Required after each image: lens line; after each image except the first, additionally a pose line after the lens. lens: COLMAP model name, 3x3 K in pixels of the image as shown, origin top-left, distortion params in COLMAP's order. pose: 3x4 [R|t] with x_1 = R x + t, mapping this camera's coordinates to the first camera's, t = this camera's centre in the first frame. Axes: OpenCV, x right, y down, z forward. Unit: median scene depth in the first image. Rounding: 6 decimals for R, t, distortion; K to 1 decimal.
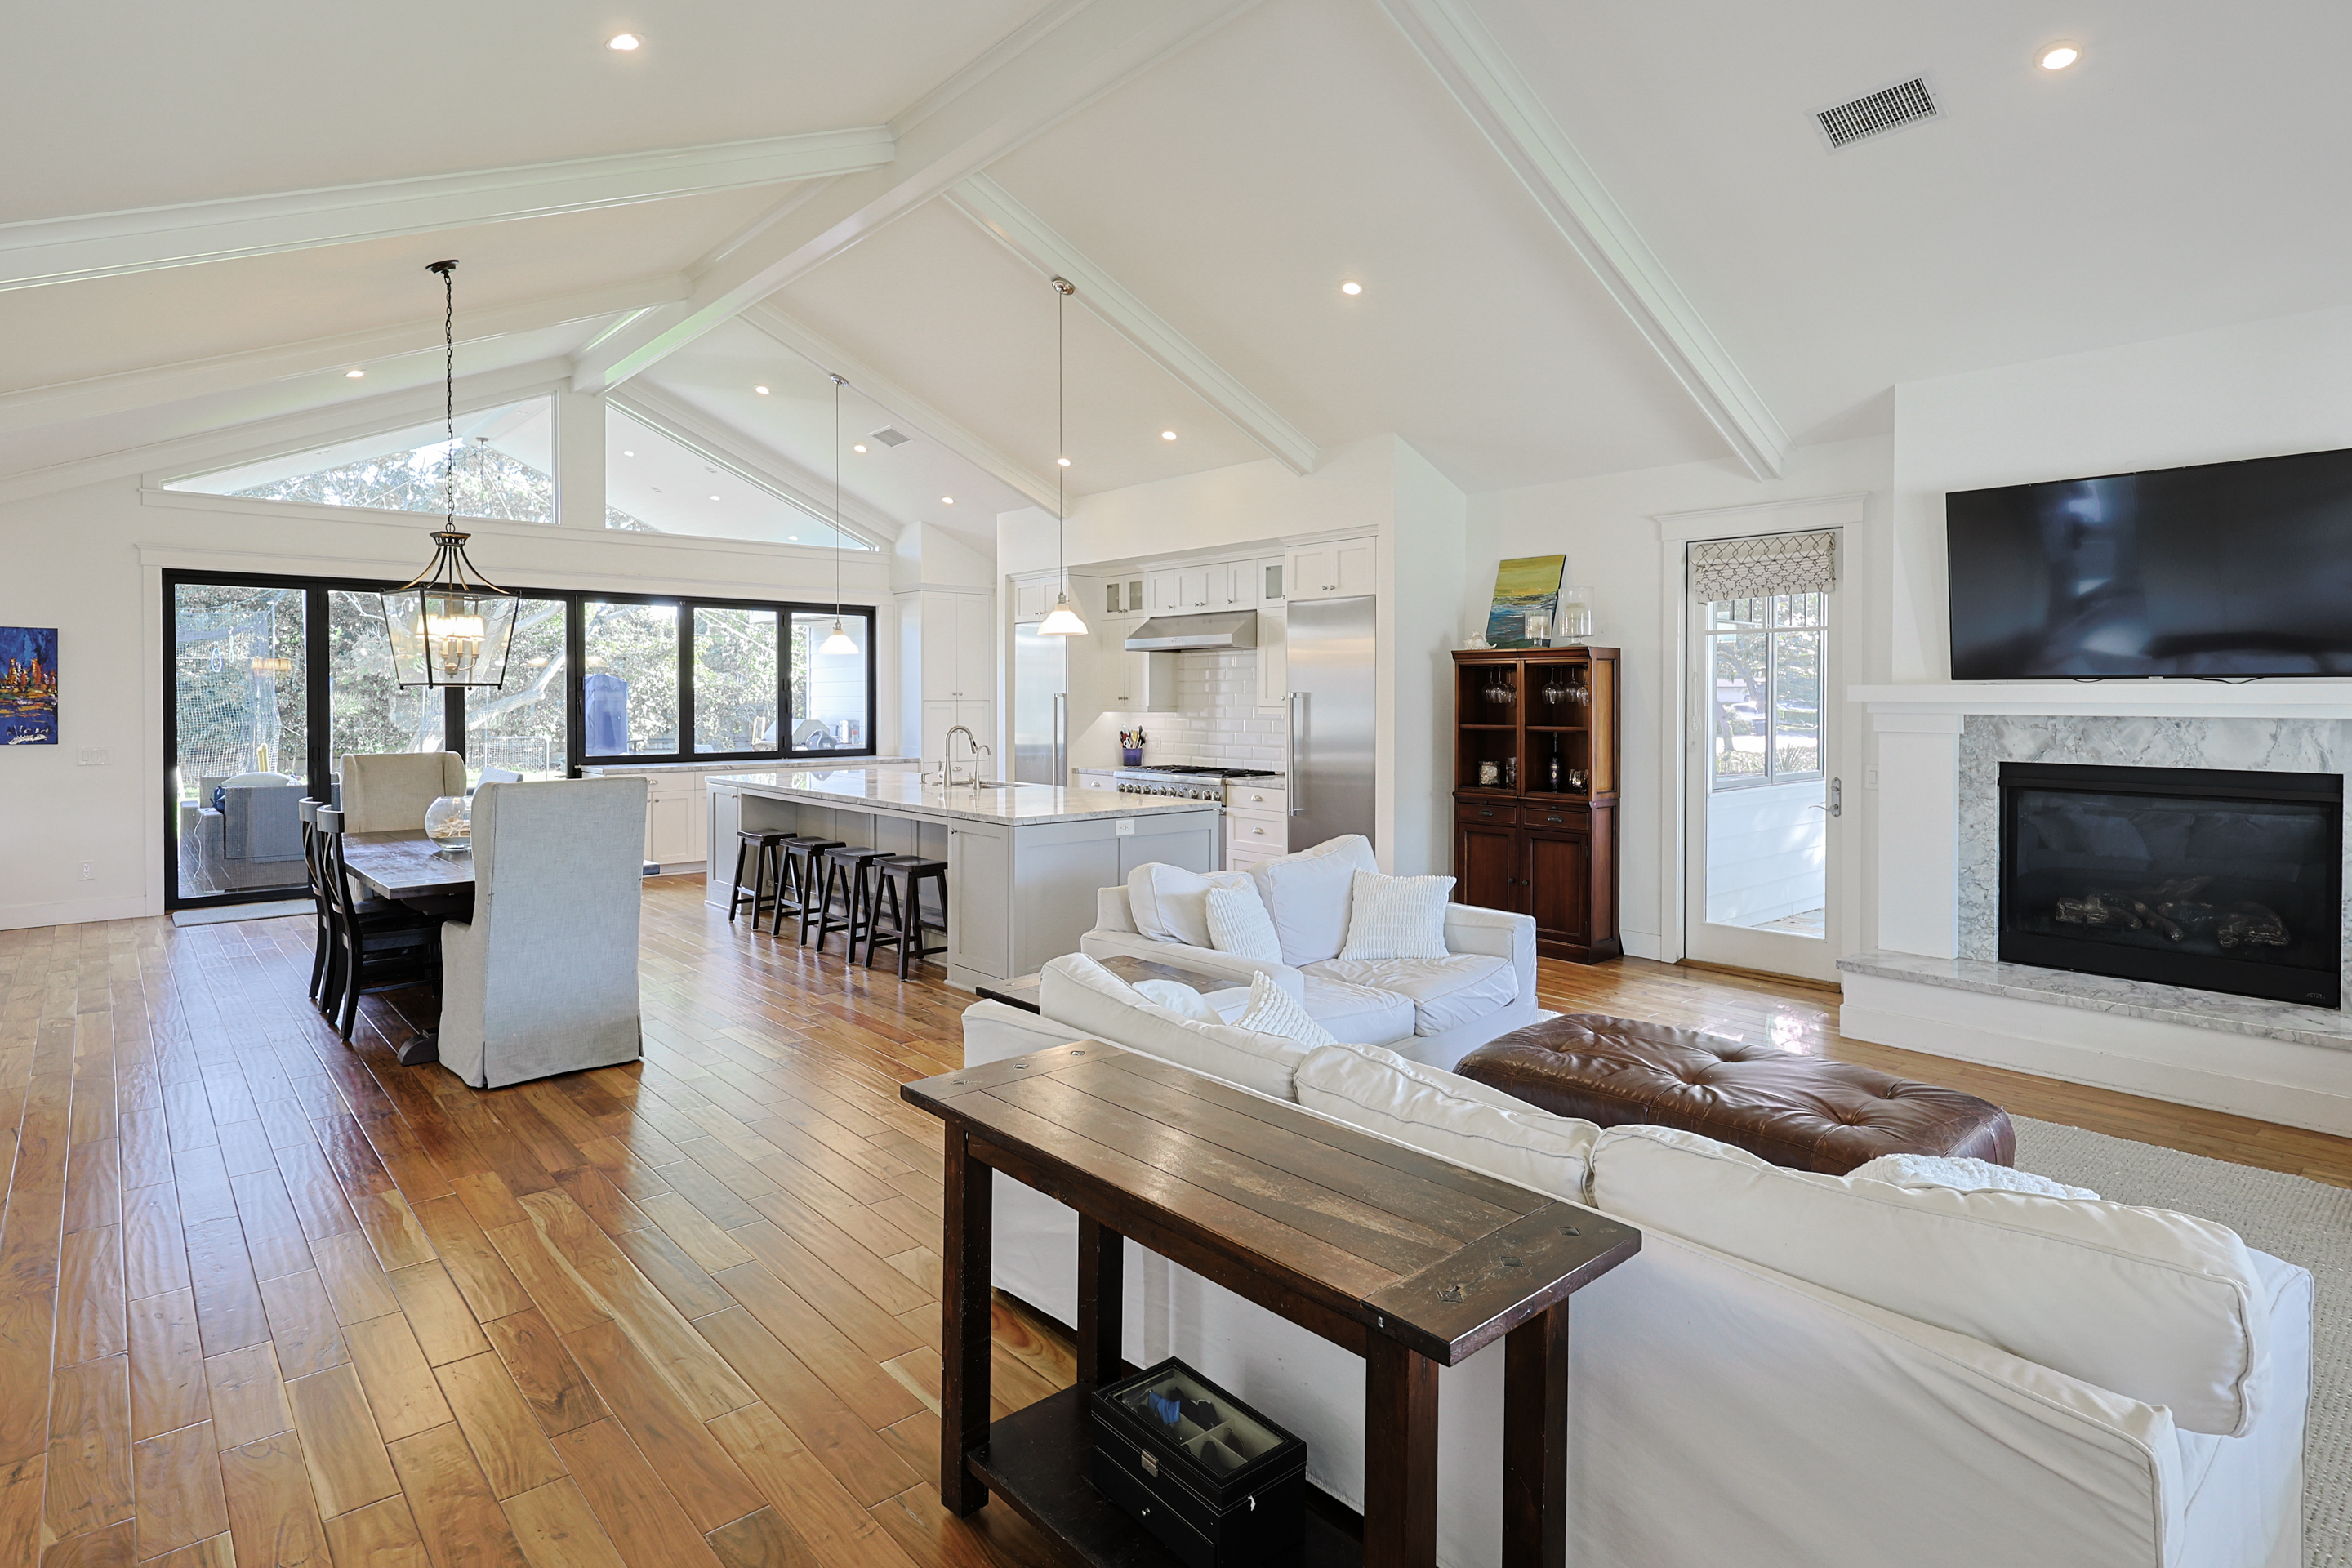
lens RADIAL K [[1240.0, 0, 1169.8], [0, 1240.0, 709.9], [0, 0, 1]] dist [0.002470, 0.000140]
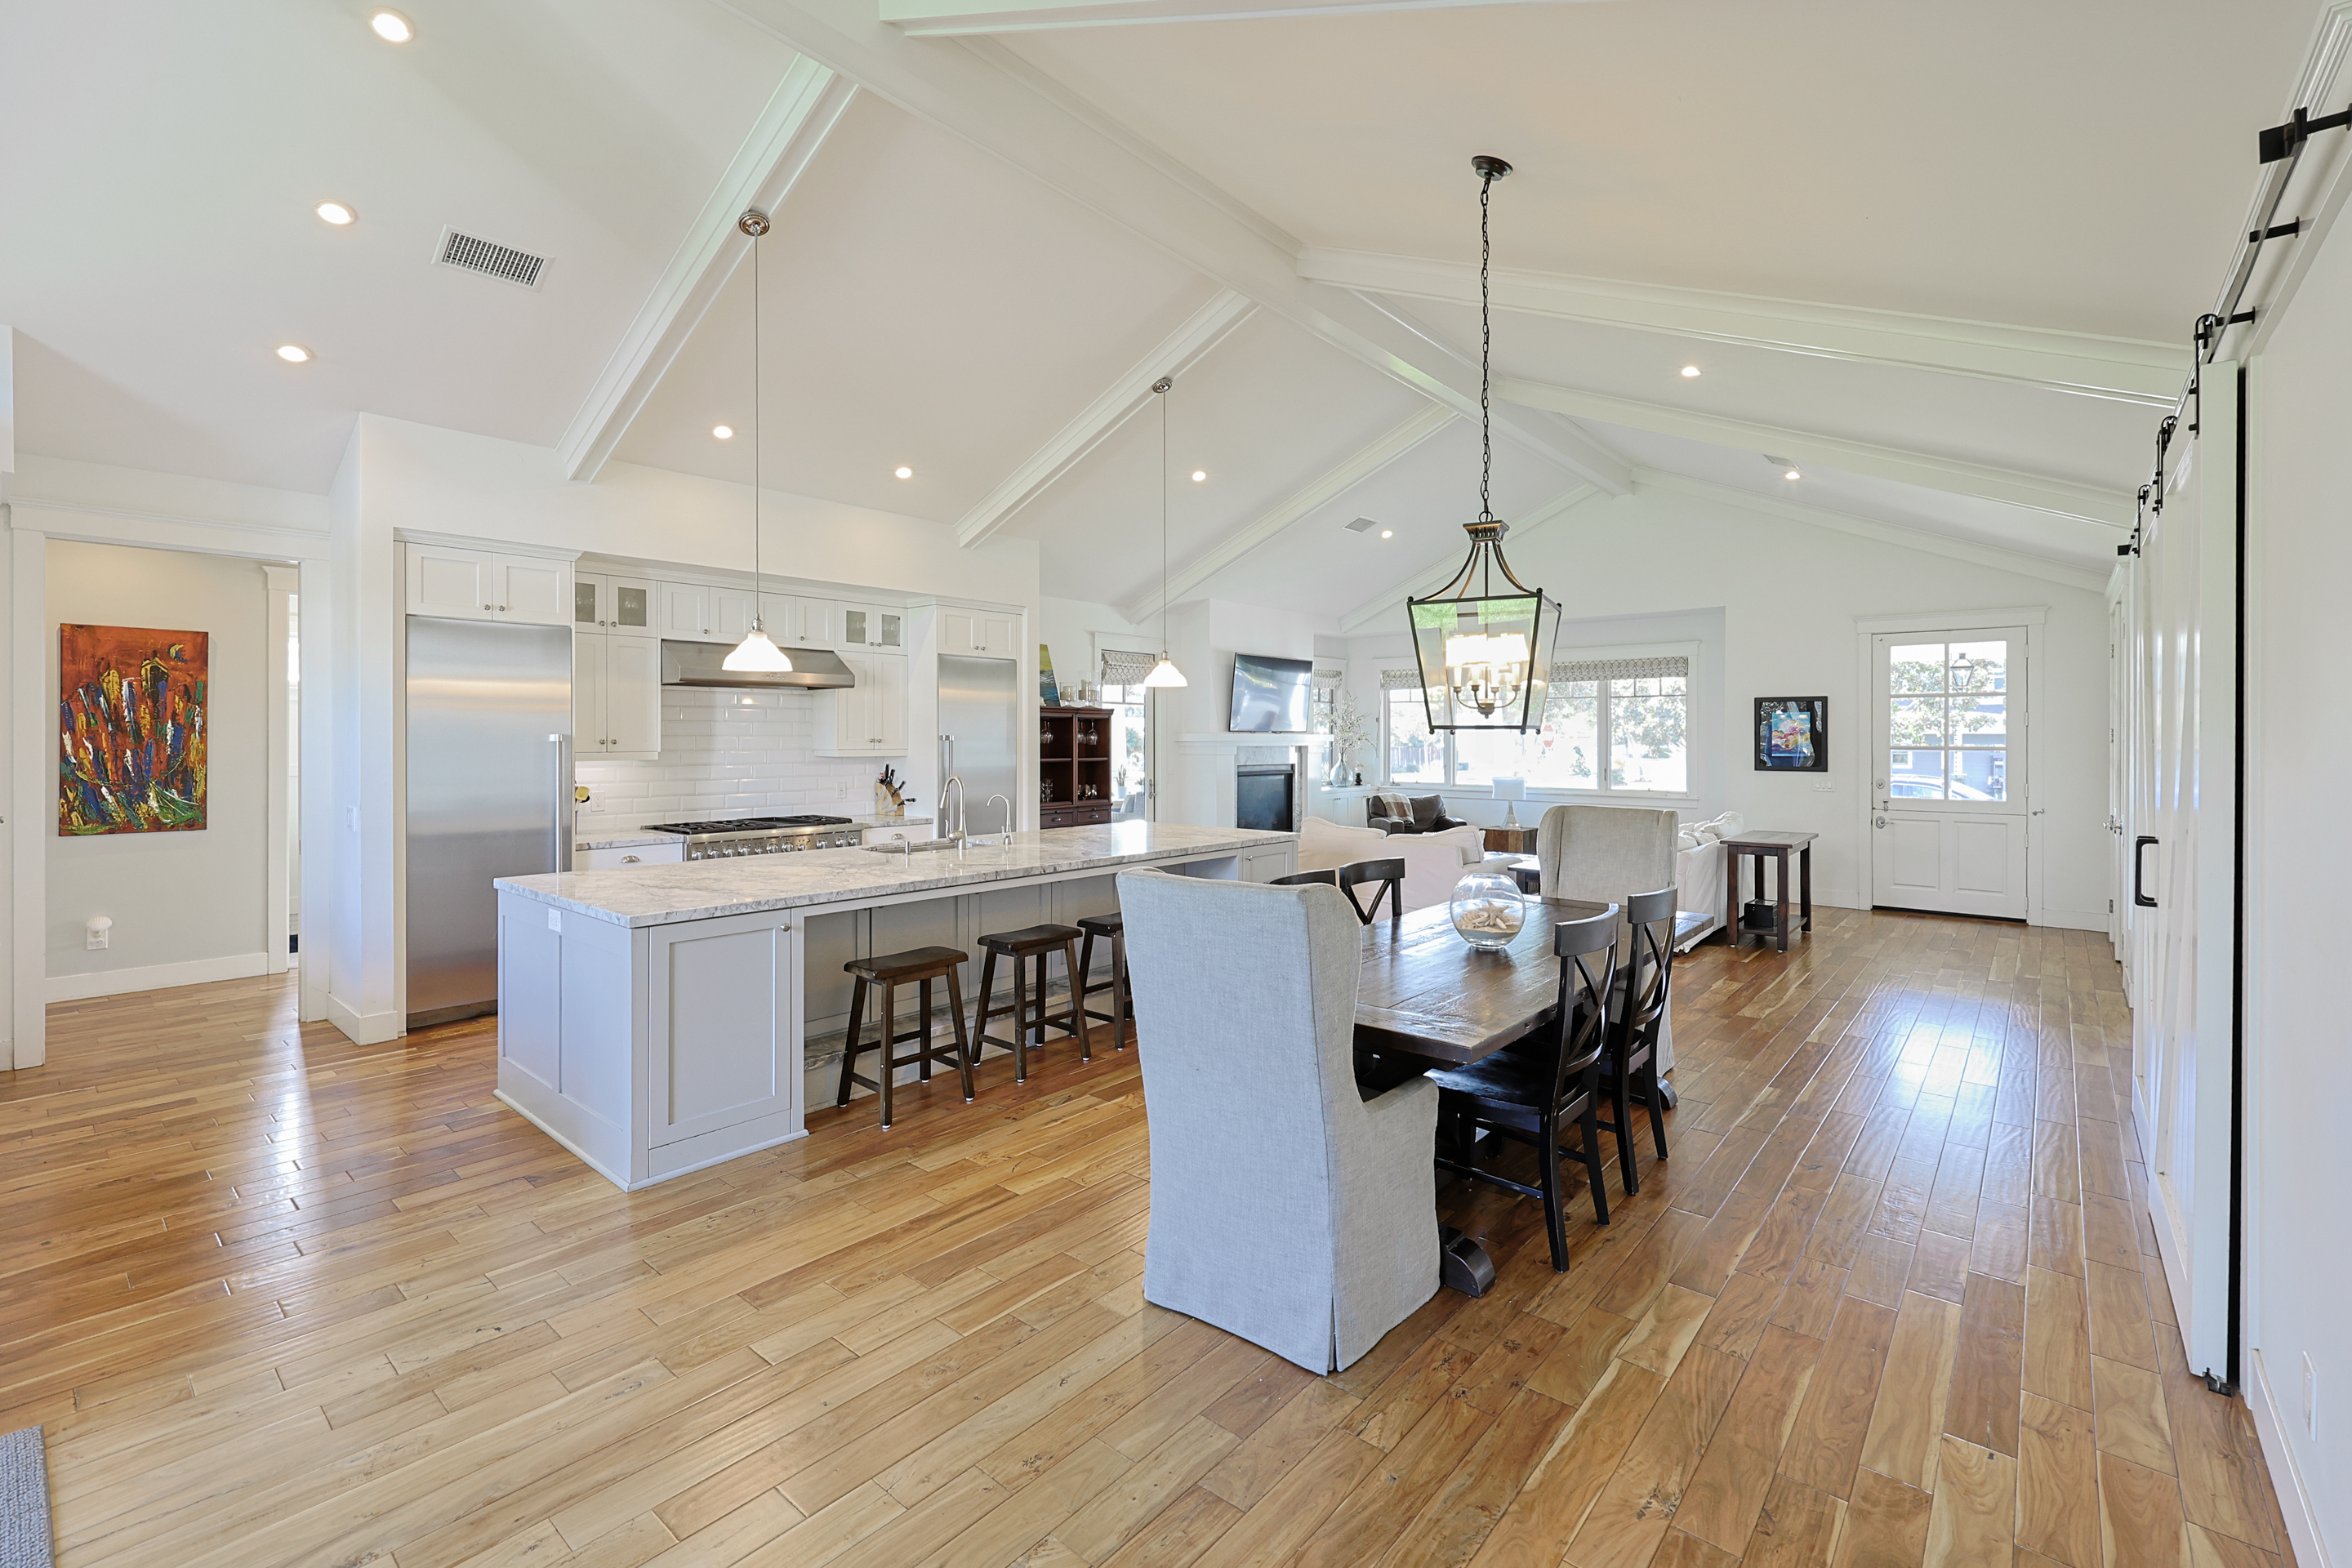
lens RADIAL K [[1012.5, 0, 1172.6], [0, 1012.5, 738.3], [0, 0, 1]] dist [-0.000938, 0.000083]
pose [[-0.143195, -0.000193, 0.989694, -0.998914], [0.010828, 0.999940, 0.001762, -0.012947], [-0.989635, 0.010969, -0.143185, 1.101896]]
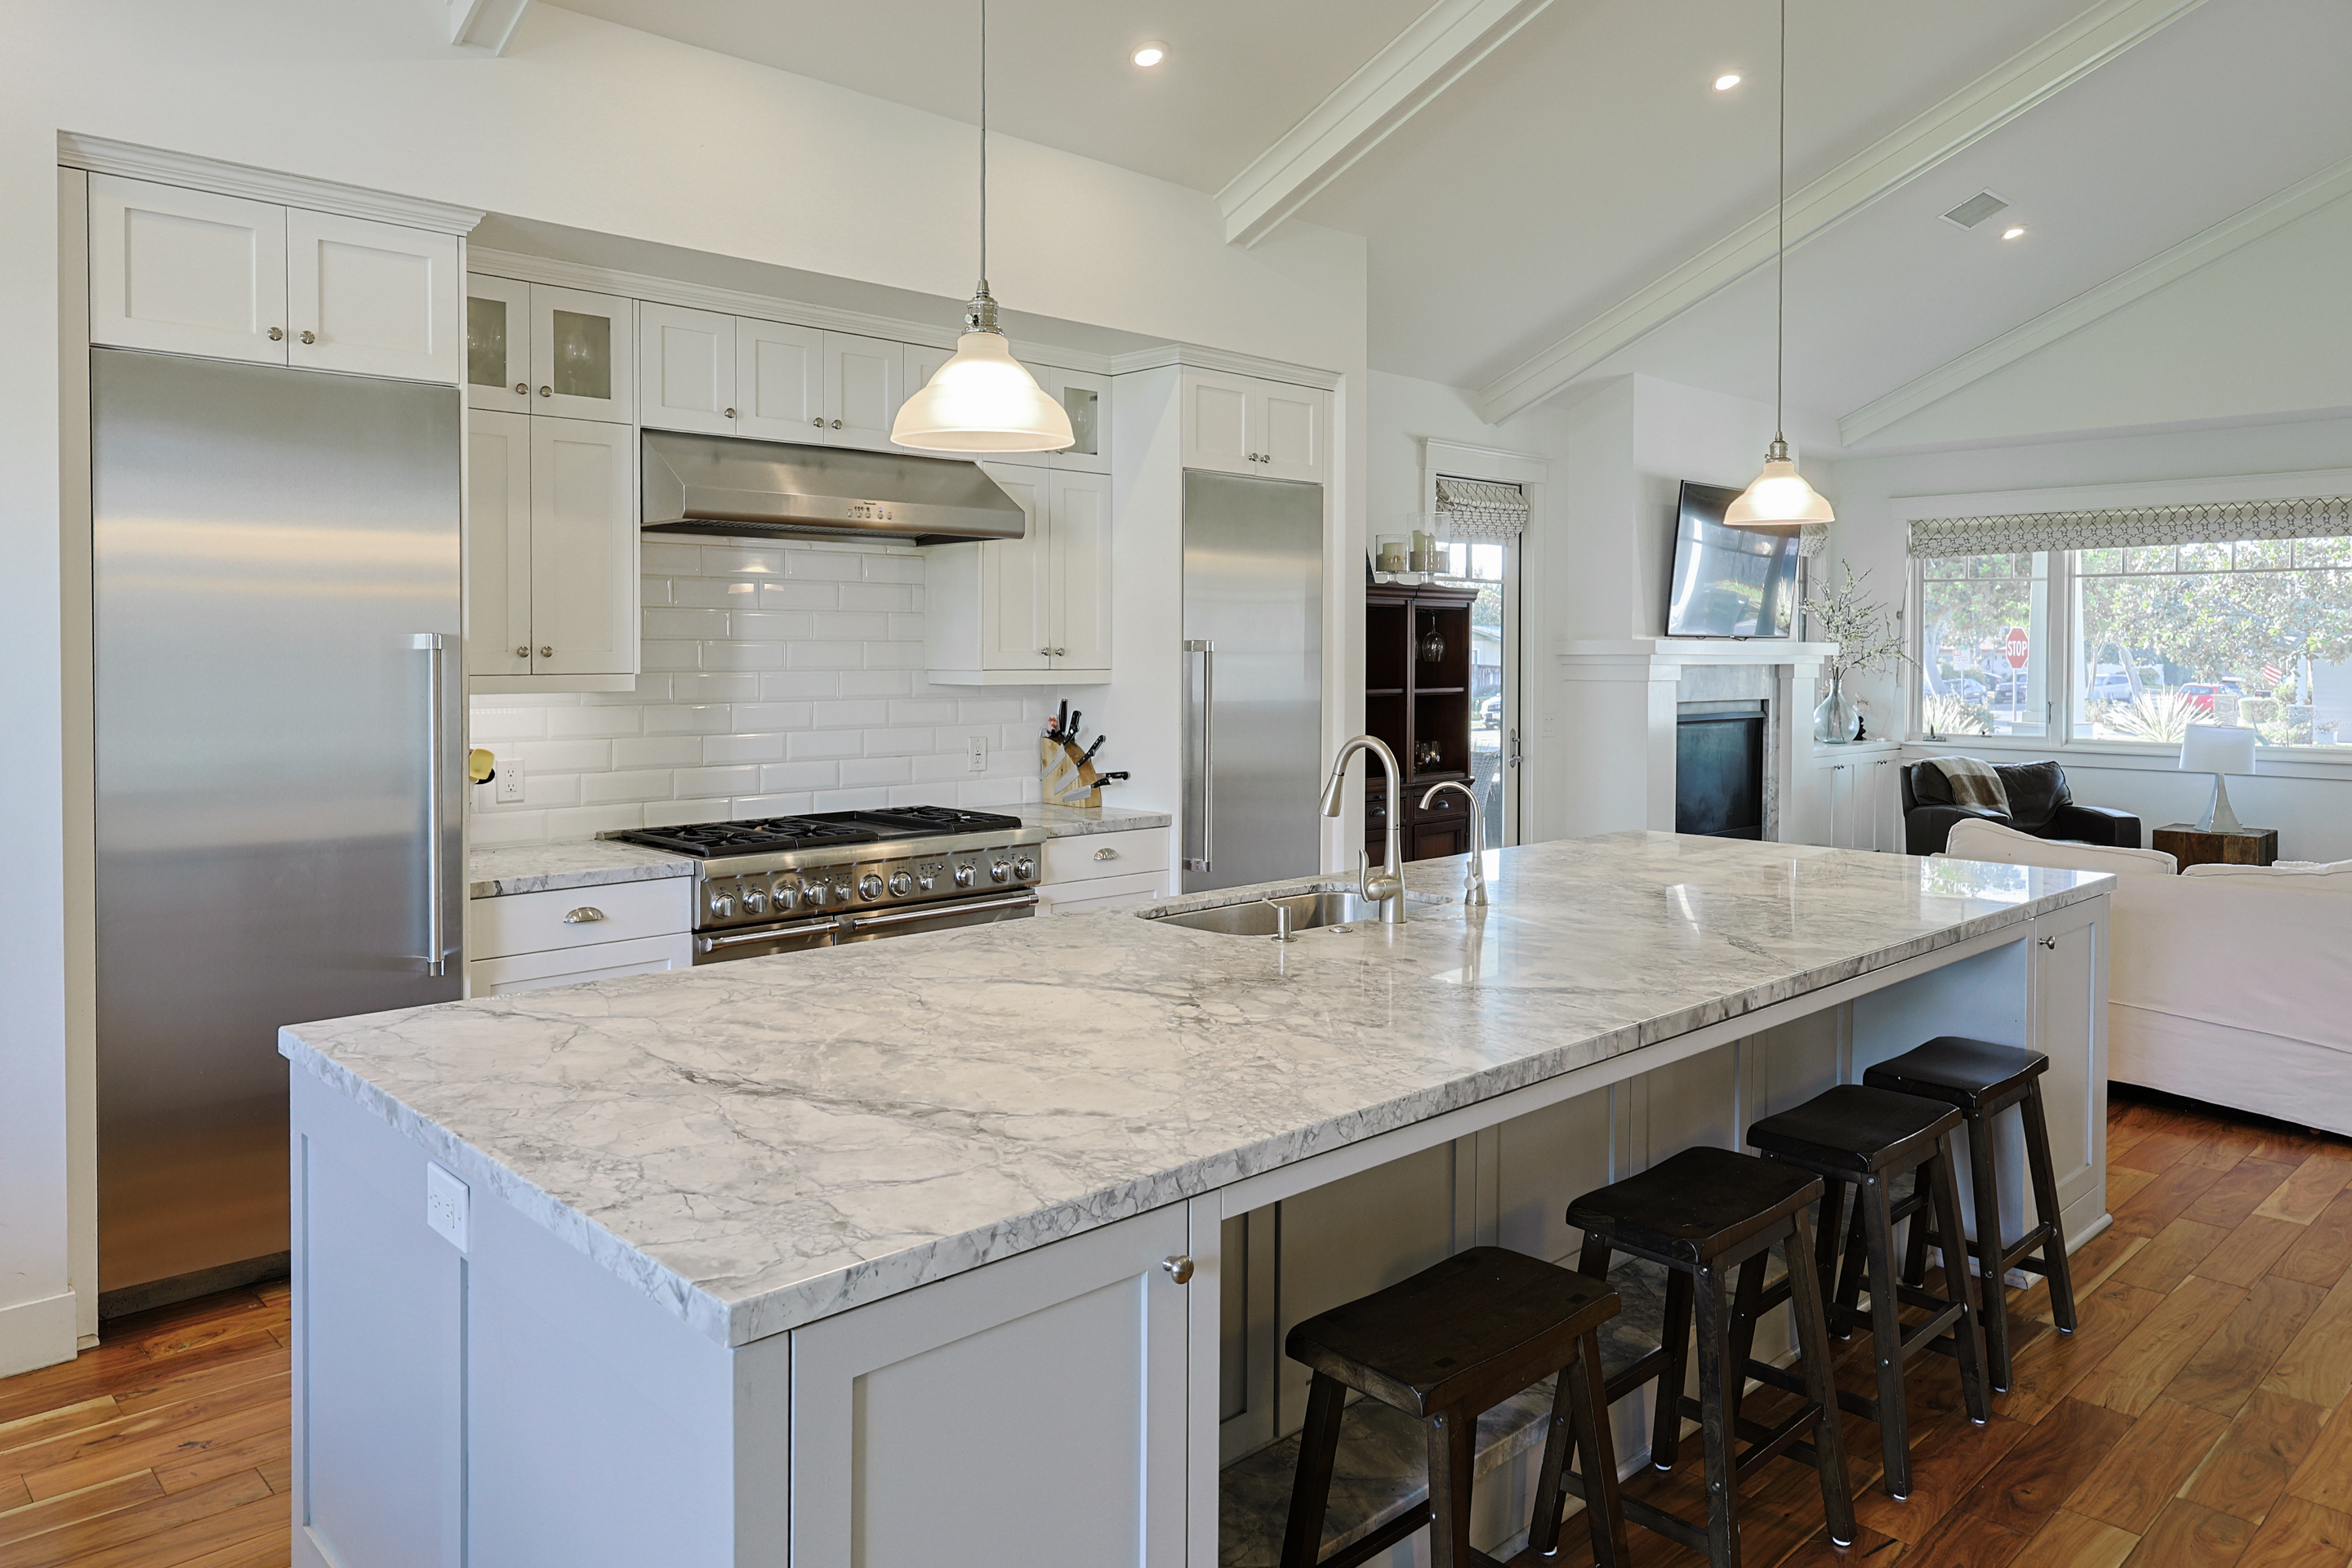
lens RADIAL K [[1553.4, 0, 1131.7], [0, 1553.4, 673.1], [0, 0, 1]] dist [0.001415, 0.001094]
pose [[-0.032571, -0.013913, 0.999373, -0.676304], [0.009316, 0.999855, 0.014223, -0.011803], [-0.999426, 0.009773, -0.032437, 1.246720]]
